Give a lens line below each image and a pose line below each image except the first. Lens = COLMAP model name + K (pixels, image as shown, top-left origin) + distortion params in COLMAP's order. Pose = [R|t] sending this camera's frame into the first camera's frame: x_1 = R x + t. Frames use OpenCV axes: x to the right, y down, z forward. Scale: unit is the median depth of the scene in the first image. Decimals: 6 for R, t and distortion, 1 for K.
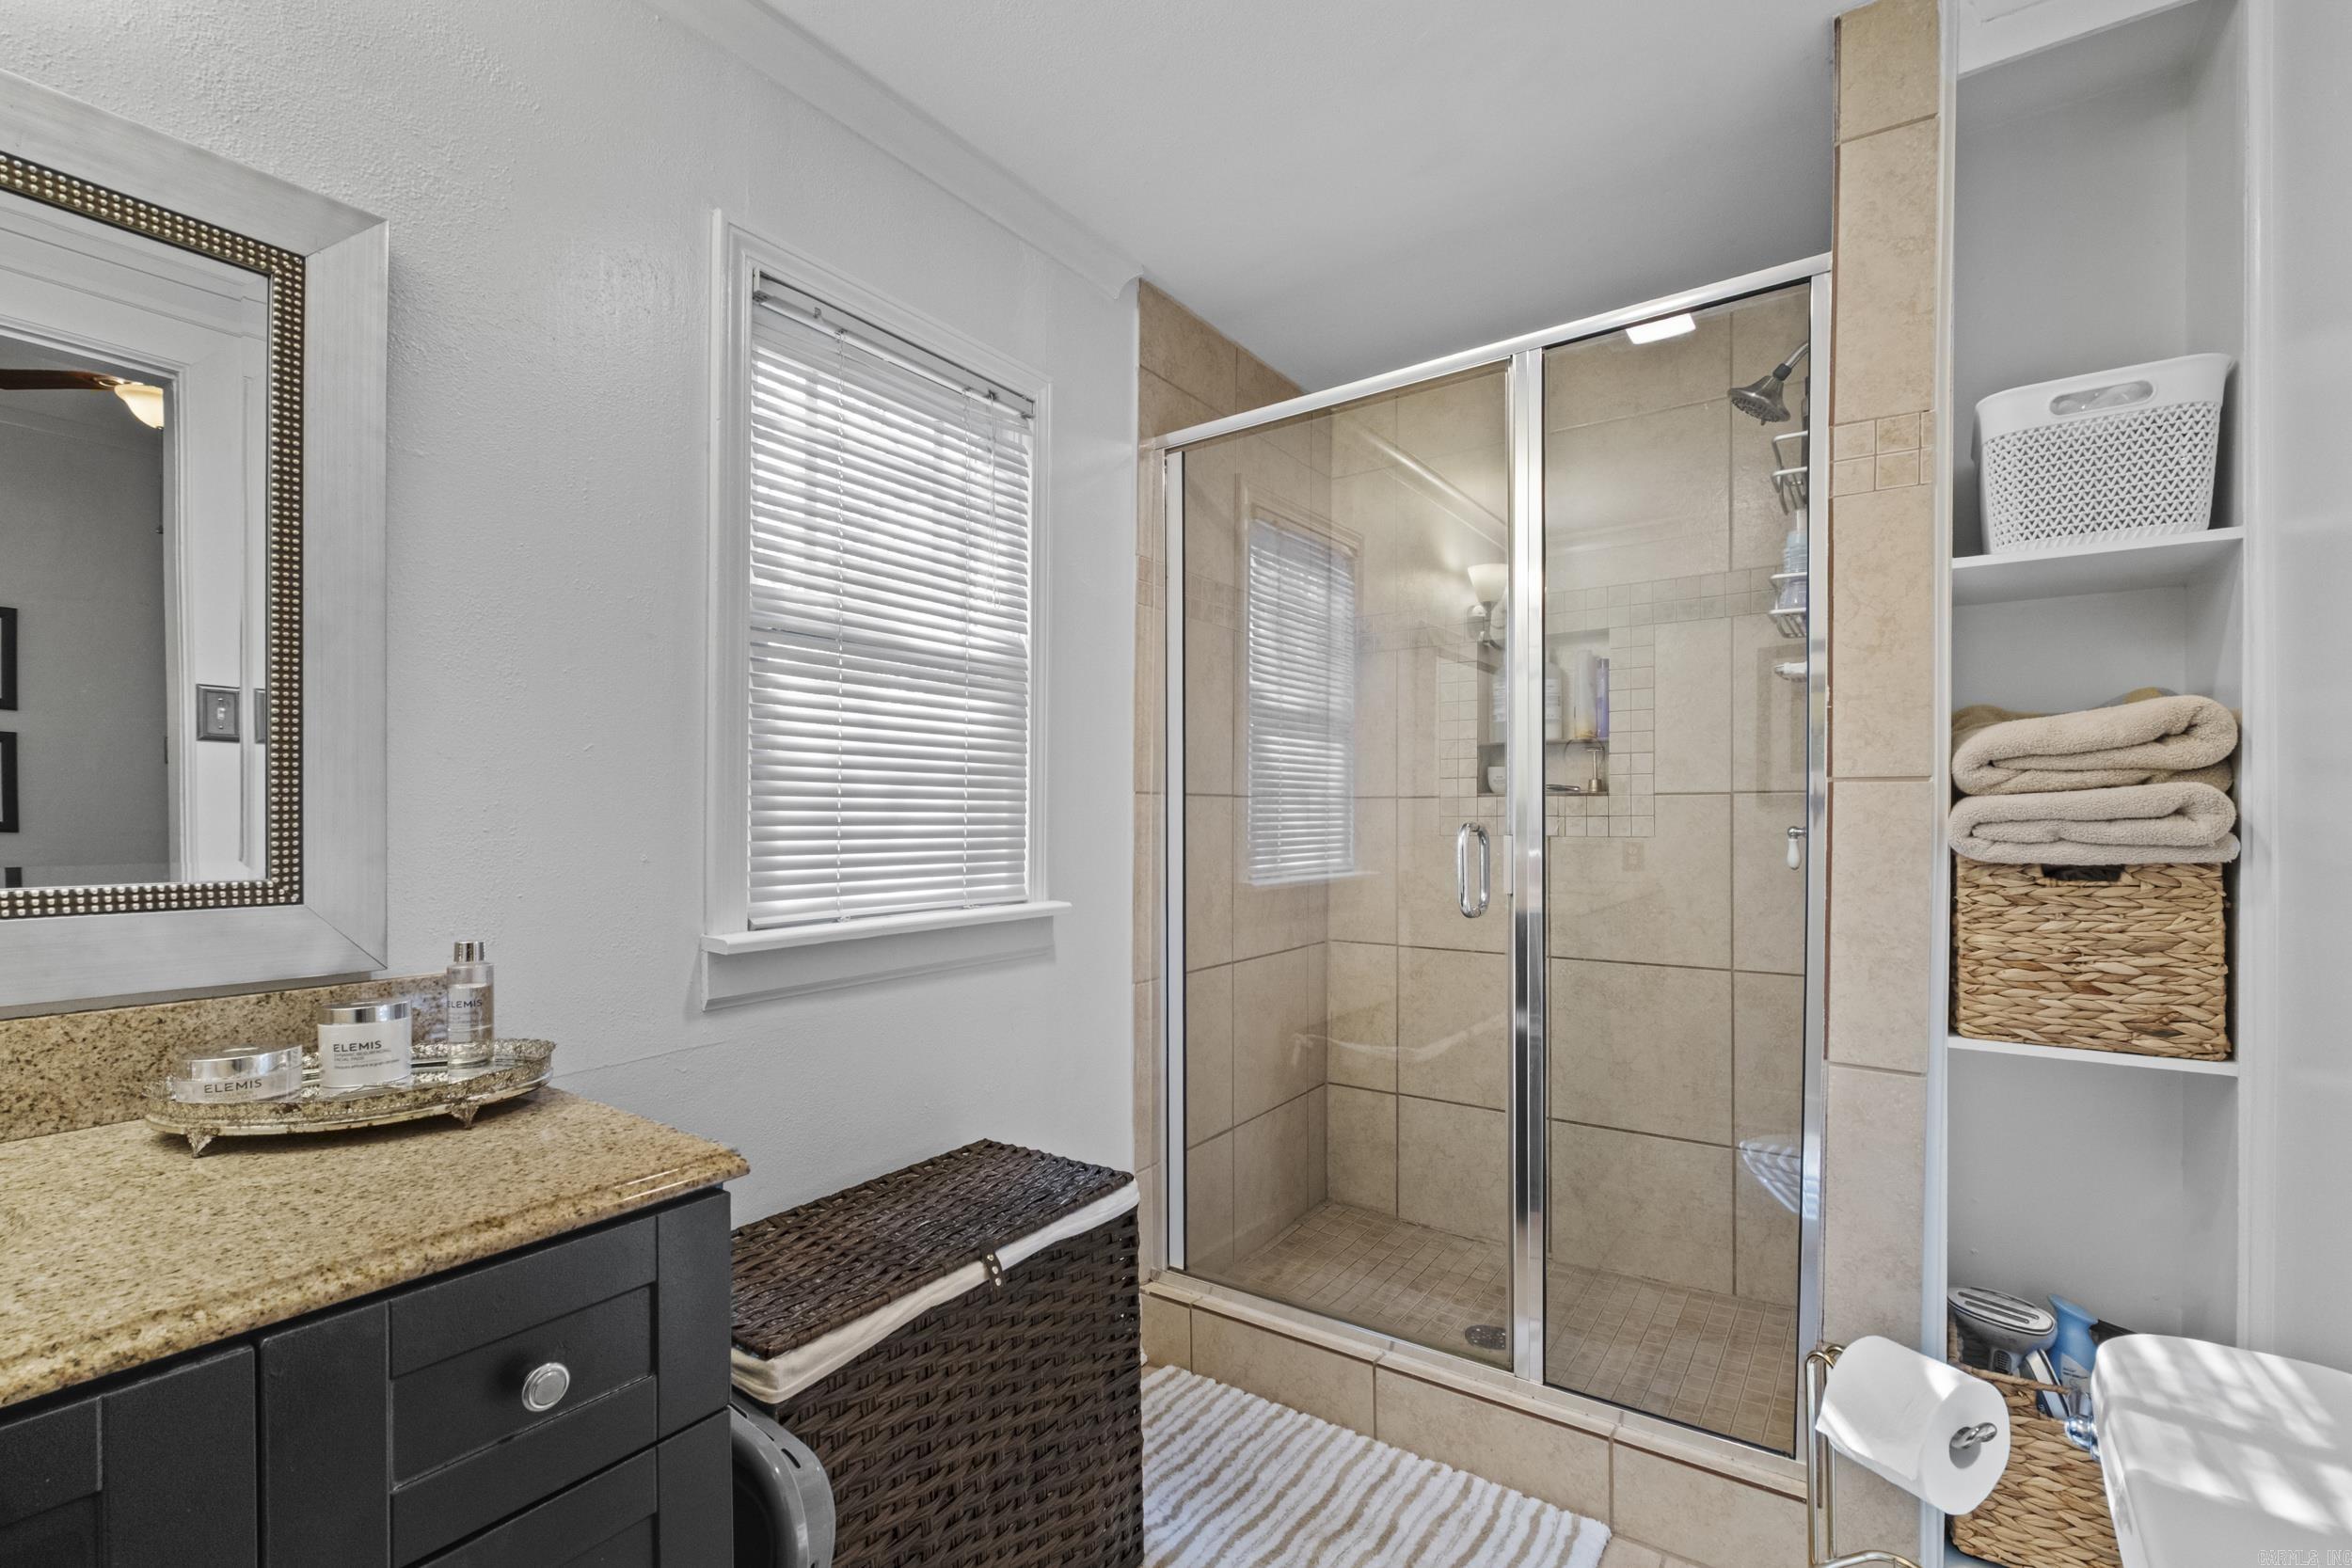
lens RADIAL K [[1037.2, 0, 1136.4], [0, 1037.2, 819.0], [0, 0, 1]] dist [-0.006293, 0.000653]
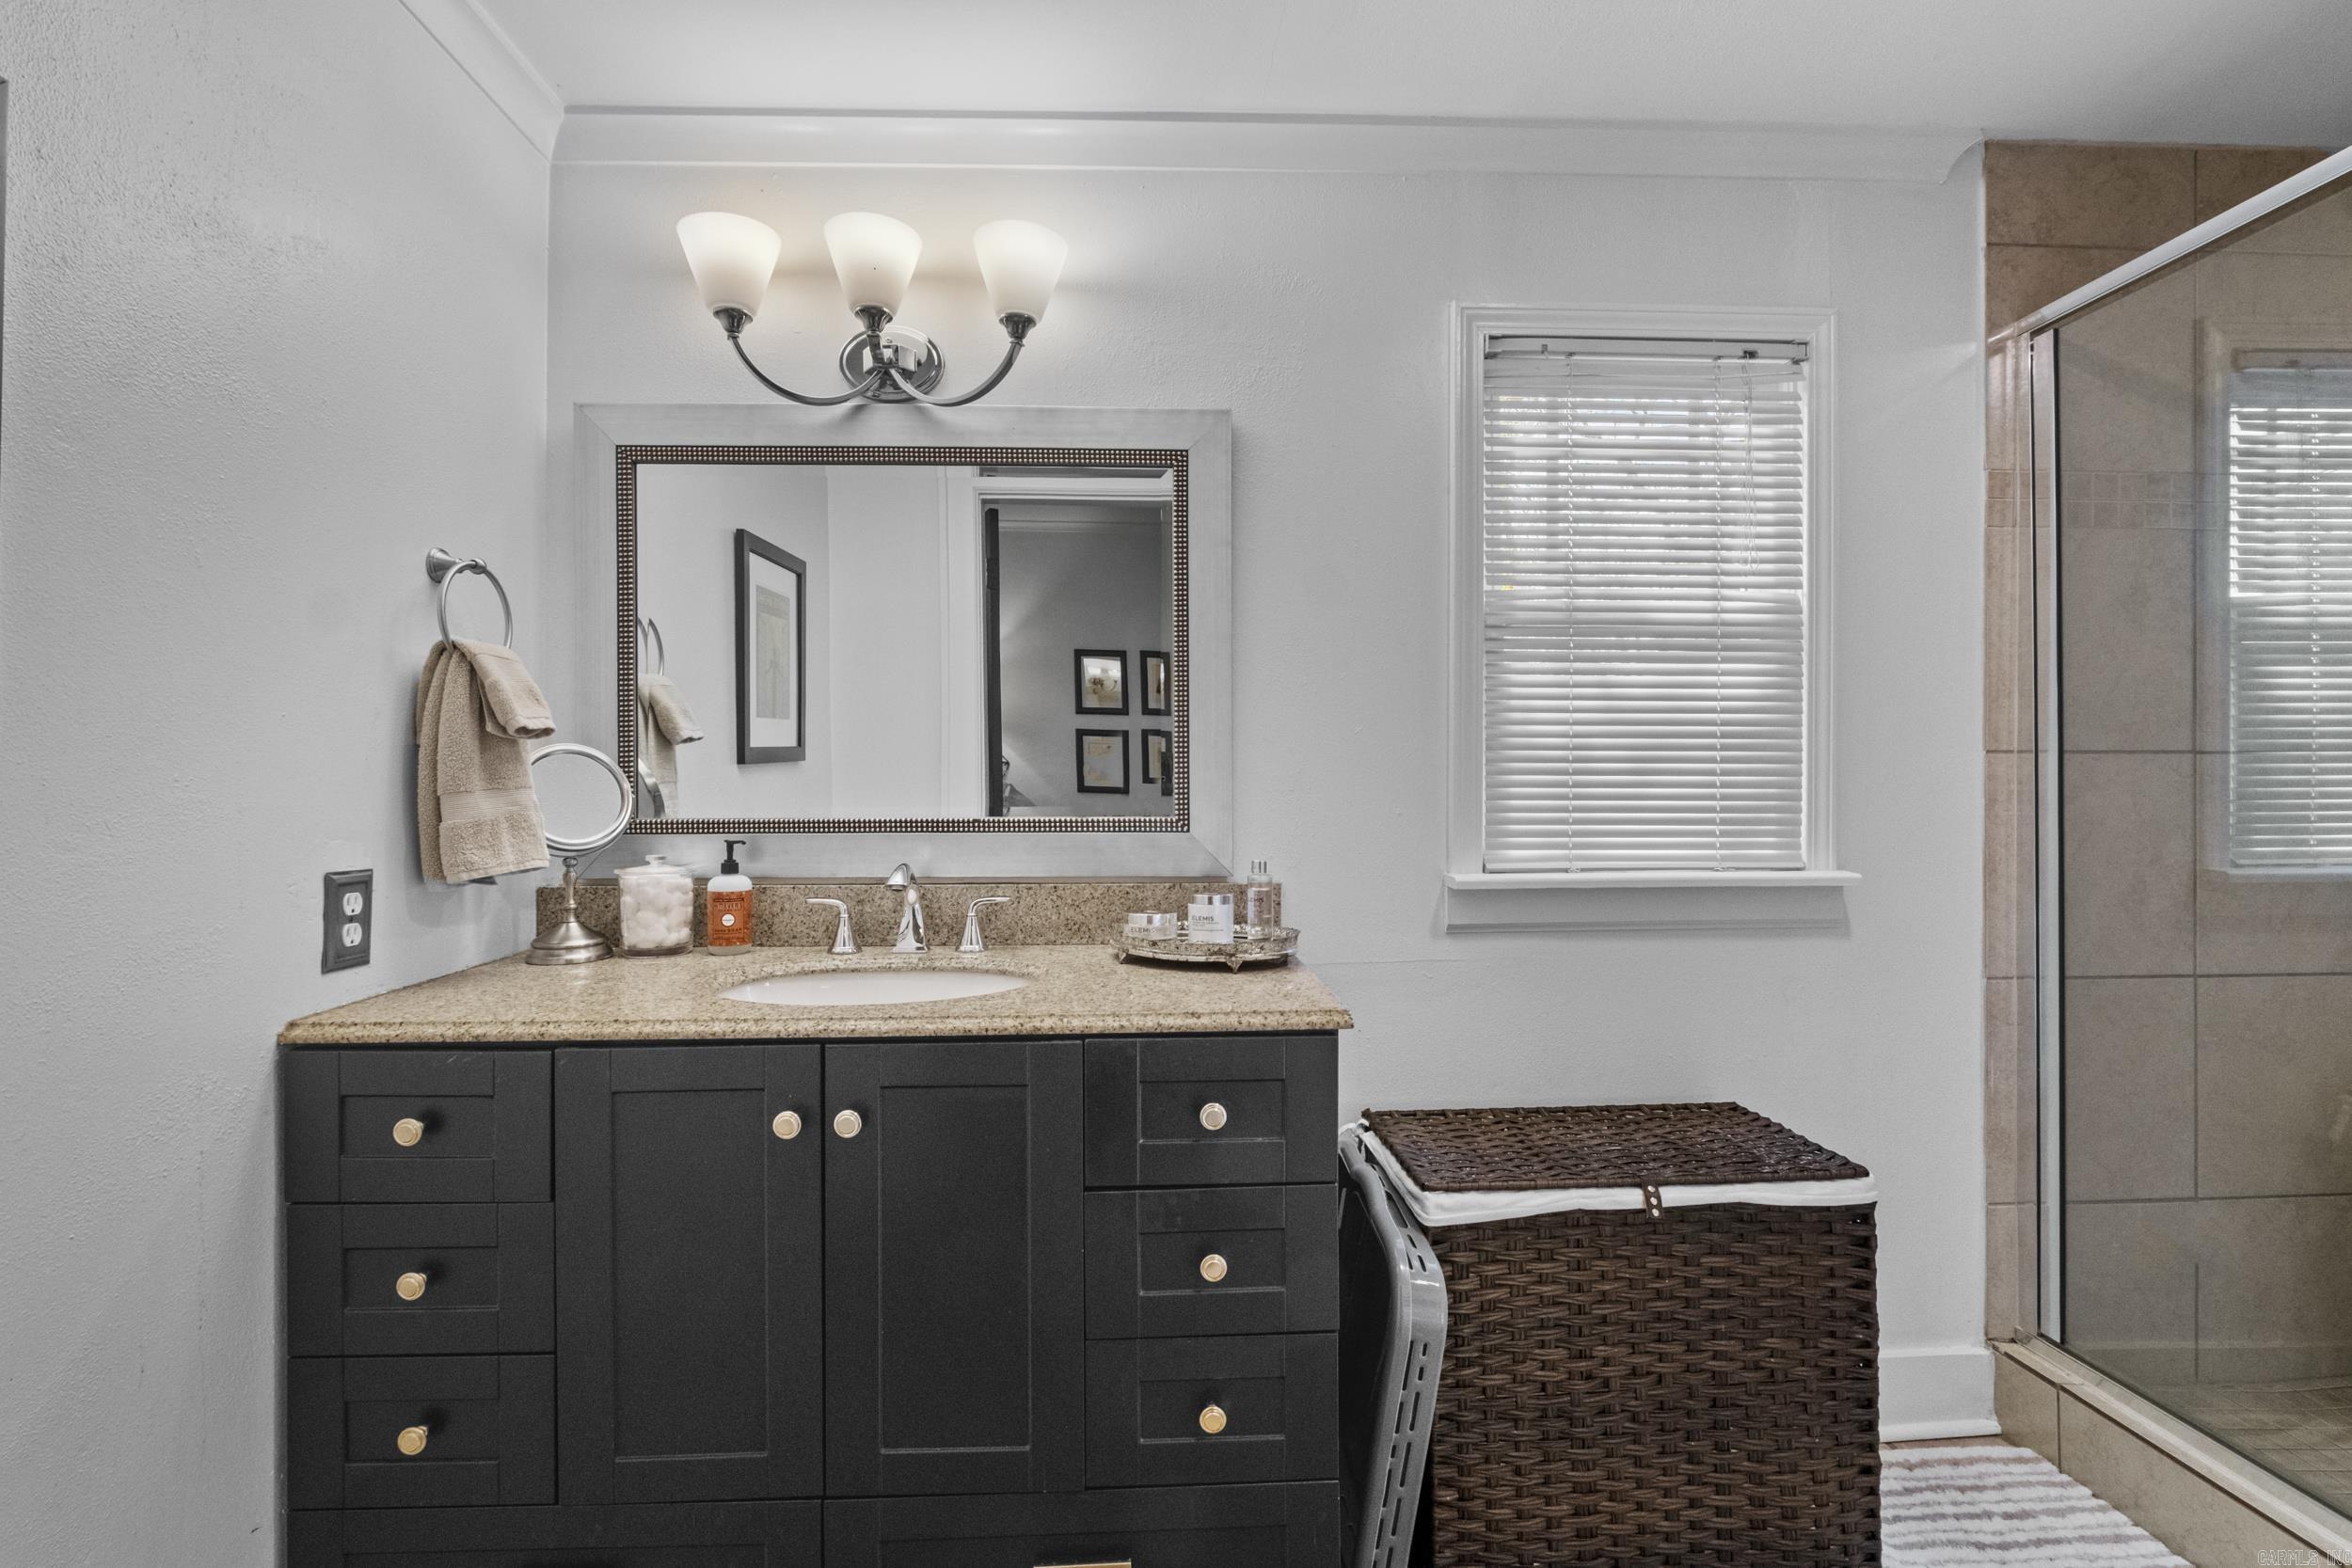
lens RADIAL K [[1037.2, 0, 1172.2], [0, 1037.2, 779.2], [0, 0, 1]] dist [-0.006293, 0.000653]
pose [[0.627875, -0.000059, -0.778314, 0.323593], [-0.001254, 0.999999, -0.001087, -0.001549], [0.778313, 0.001659, 0.627874, -0.056258]]
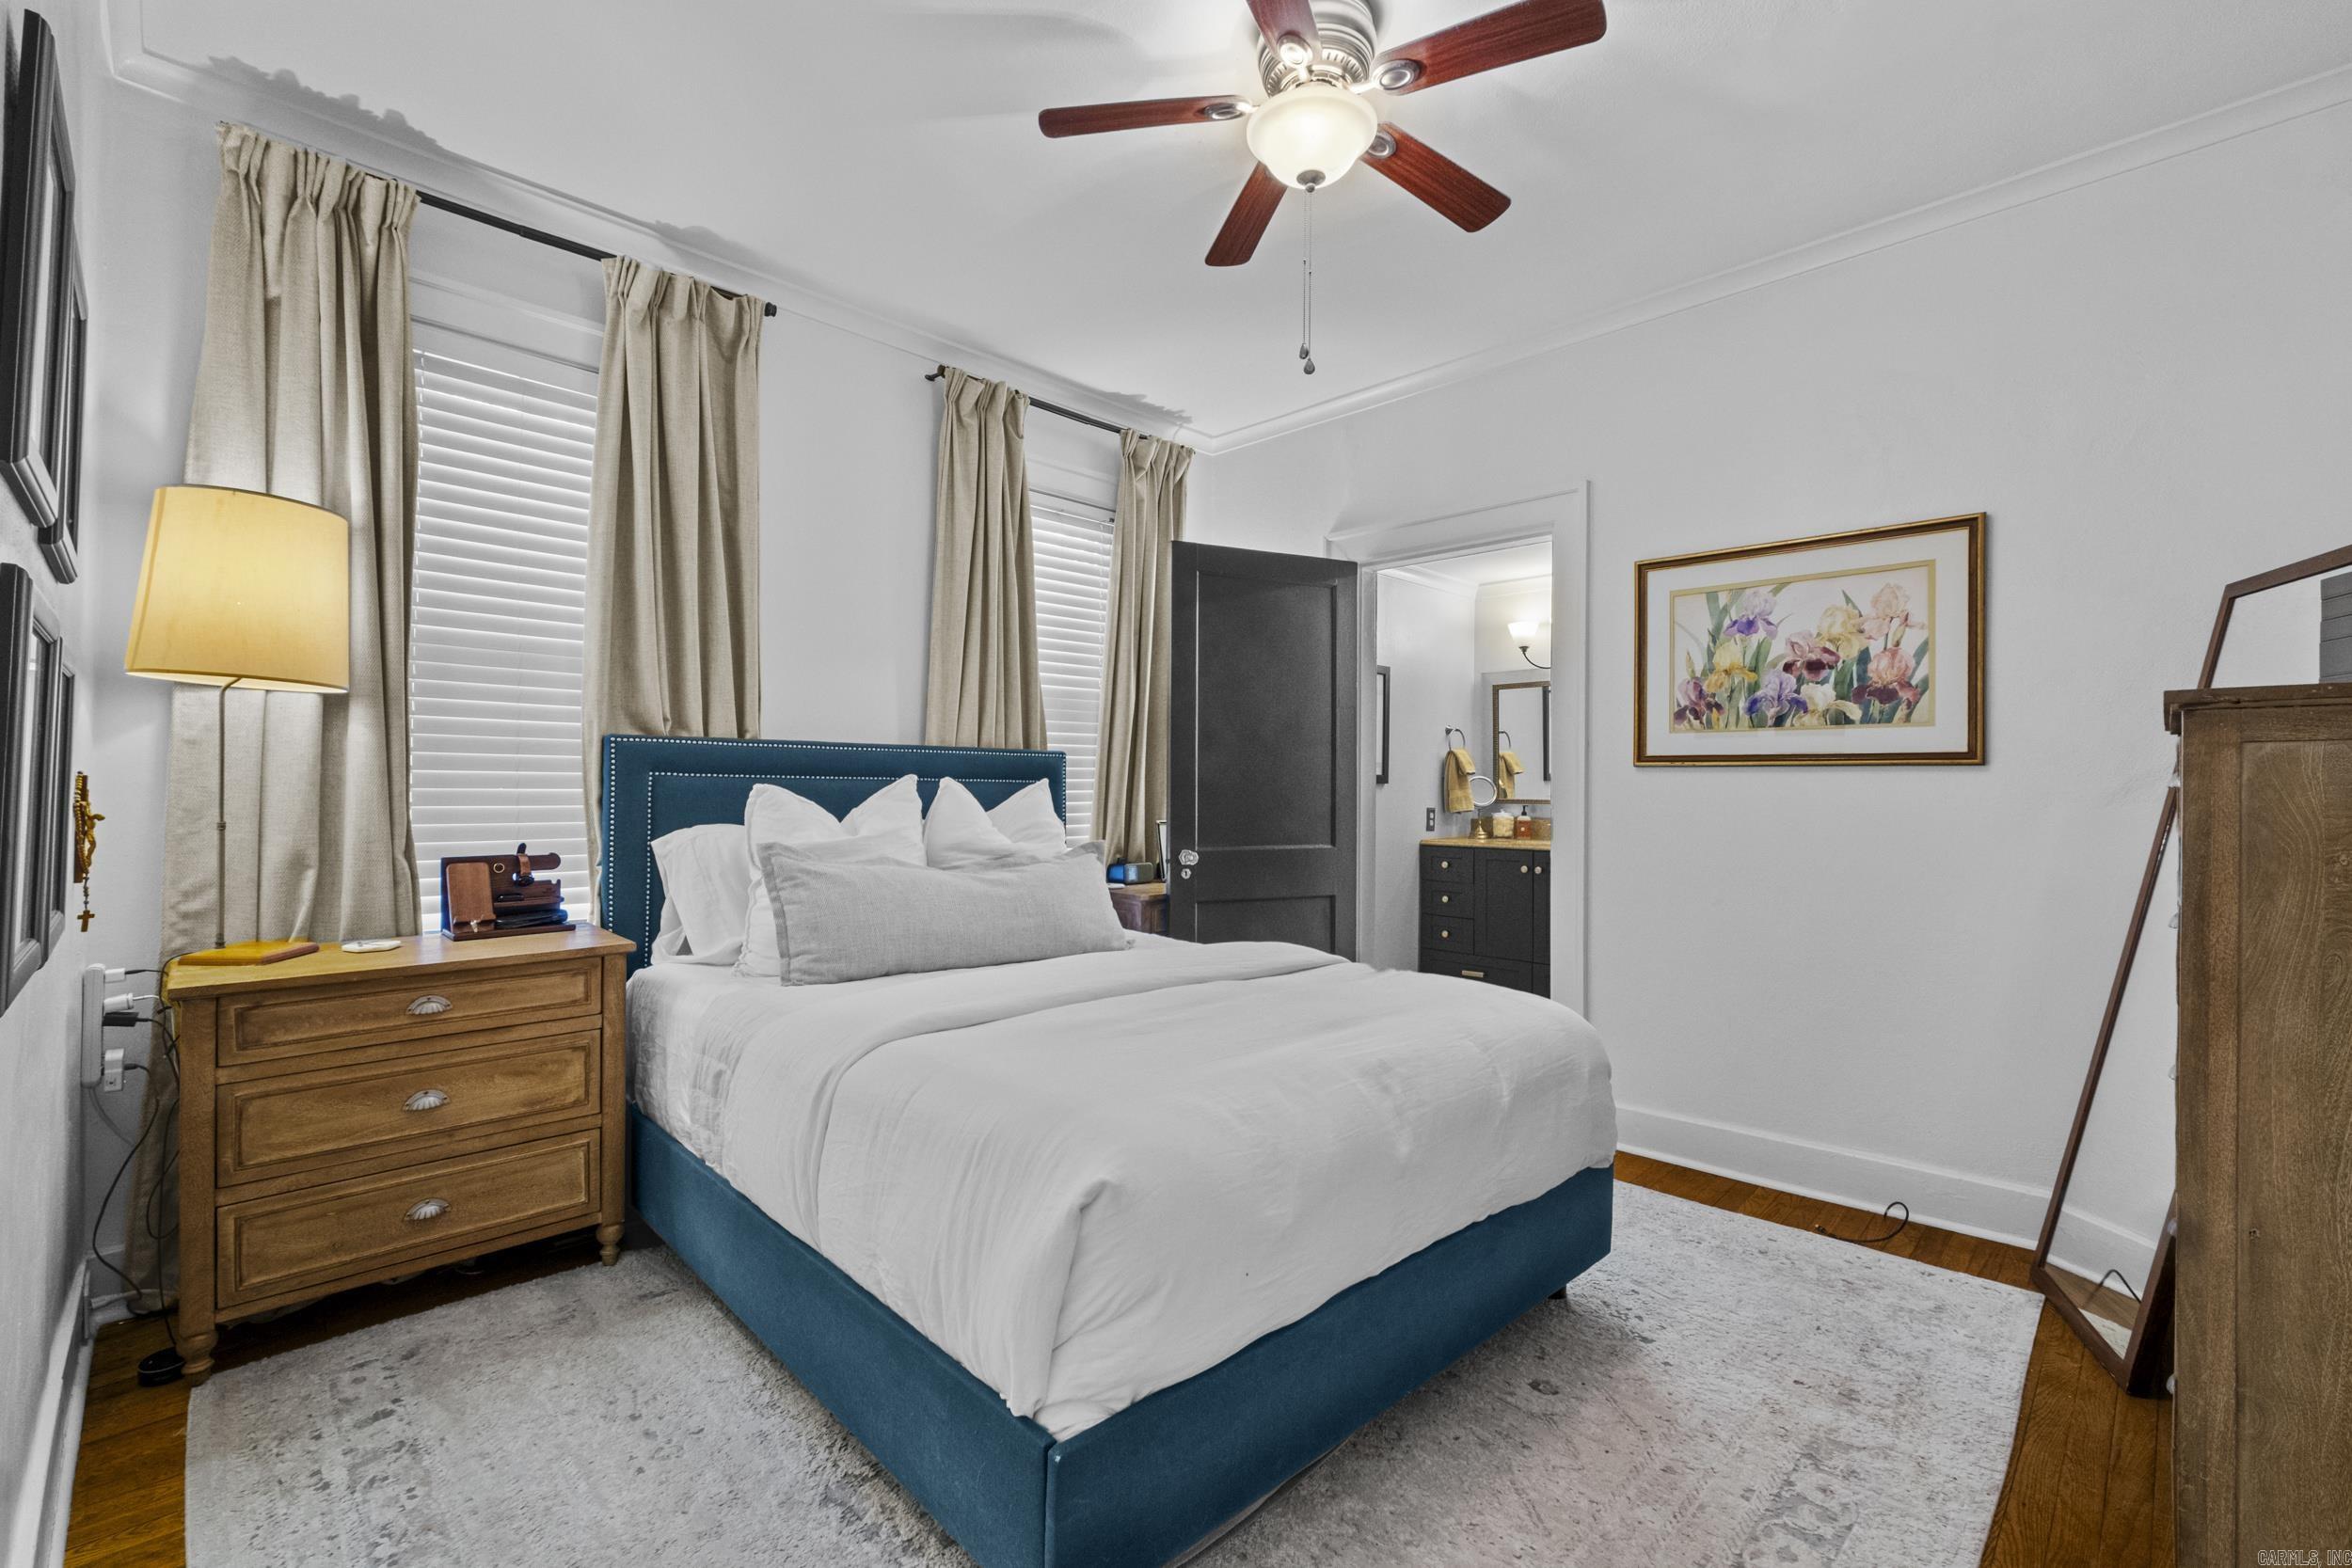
lens RADIAL K [[1037.2, 0, 1162.1], [0, 1037.2, 777.9], [0, 0, 1]] dist [-0.006293, 0.000653]
pose [[-0.160019, -0.006405, -0.987093, 2.829505], [-0.007016, 0.999961, -0.005351, -0.004107], [0.987089, 0.006069, -0.160058, -0.382214]]
